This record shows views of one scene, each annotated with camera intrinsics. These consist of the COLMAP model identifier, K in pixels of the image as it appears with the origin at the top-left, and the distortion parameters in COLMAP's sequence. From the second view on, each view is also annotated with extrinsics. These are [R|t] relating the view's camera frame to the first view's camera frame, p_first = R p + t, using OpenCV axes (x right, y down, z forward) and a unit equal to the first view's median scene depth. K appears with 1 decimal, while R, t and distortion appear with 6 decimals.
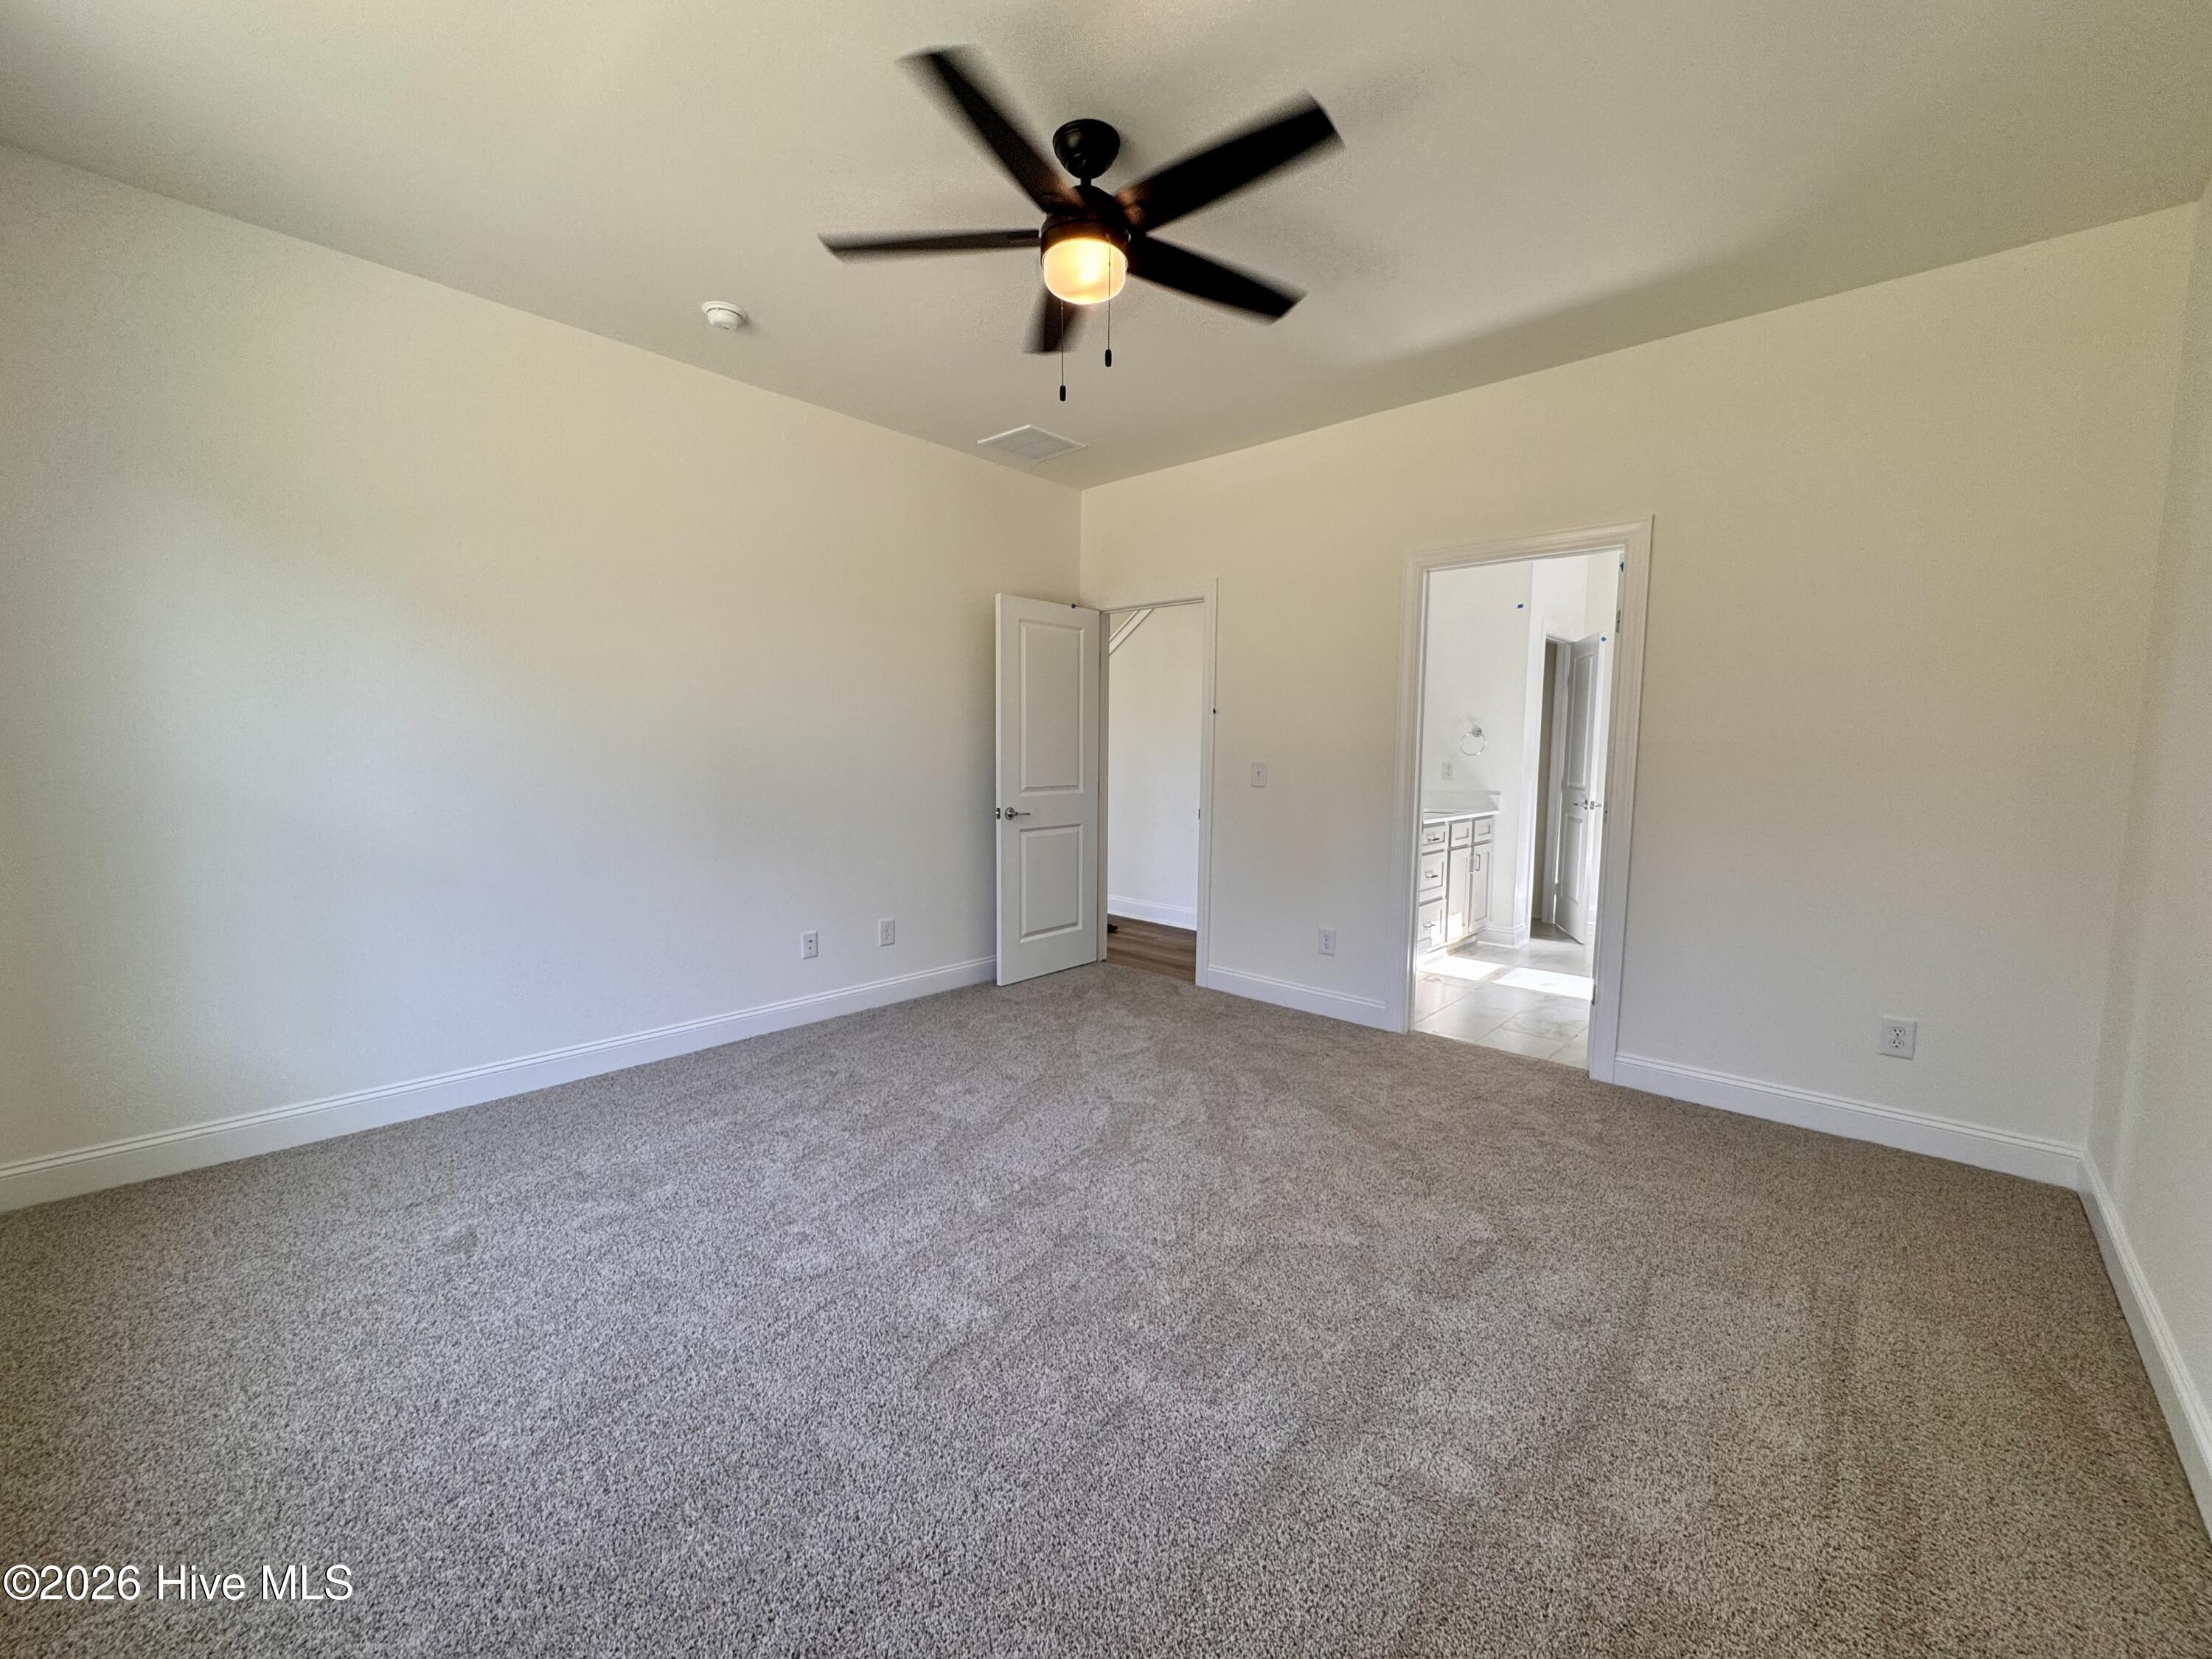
lens RADIAL K [[884.4, 0, 1112.8], [0, 884.4, 824.2], [0, 0, 1]] dist [0.002707, 0.000111]
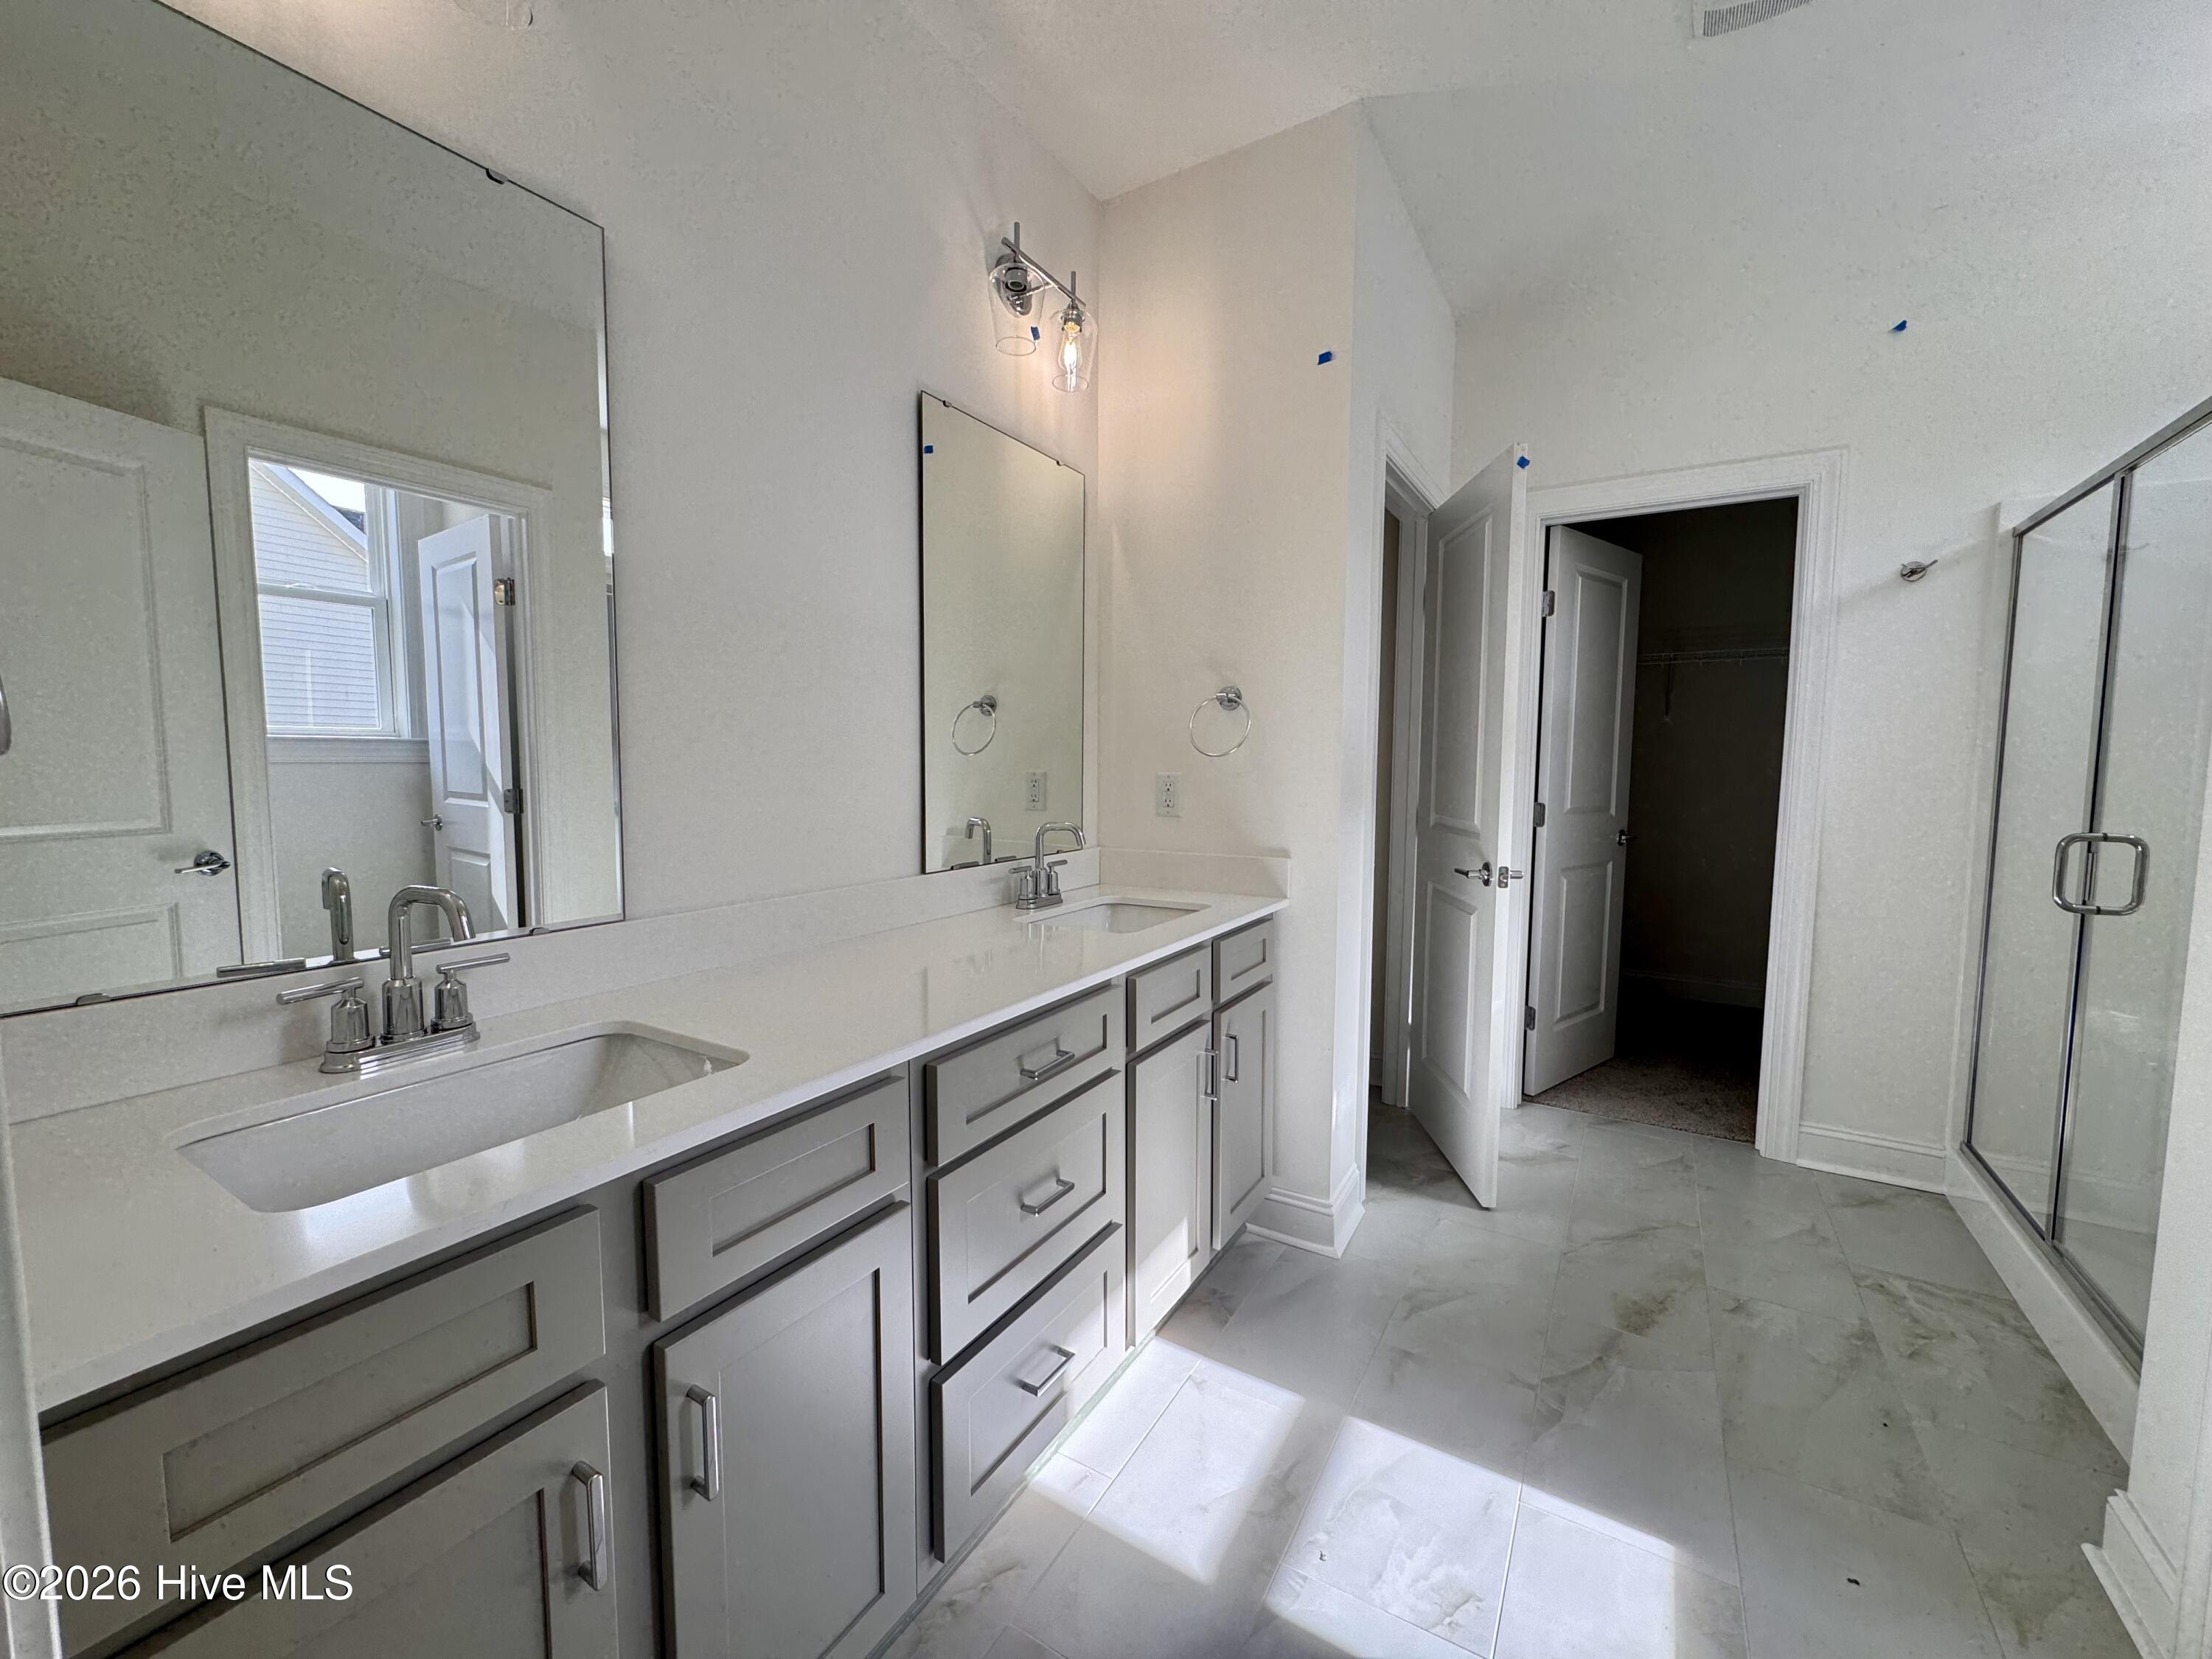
lens RADIAL K [[884.4, 0, 1101.1], [0, 884.4, 837.5], [0, 0, 1]] dist [0.002707, 0.000111]
pose [[0.983362, -0.024510, 0.179997, 0.285958], [0.026307, 0.999625, -0.007604, -0.041773], [-0.179743, 0.012212, 0.983638, 0.631174]]
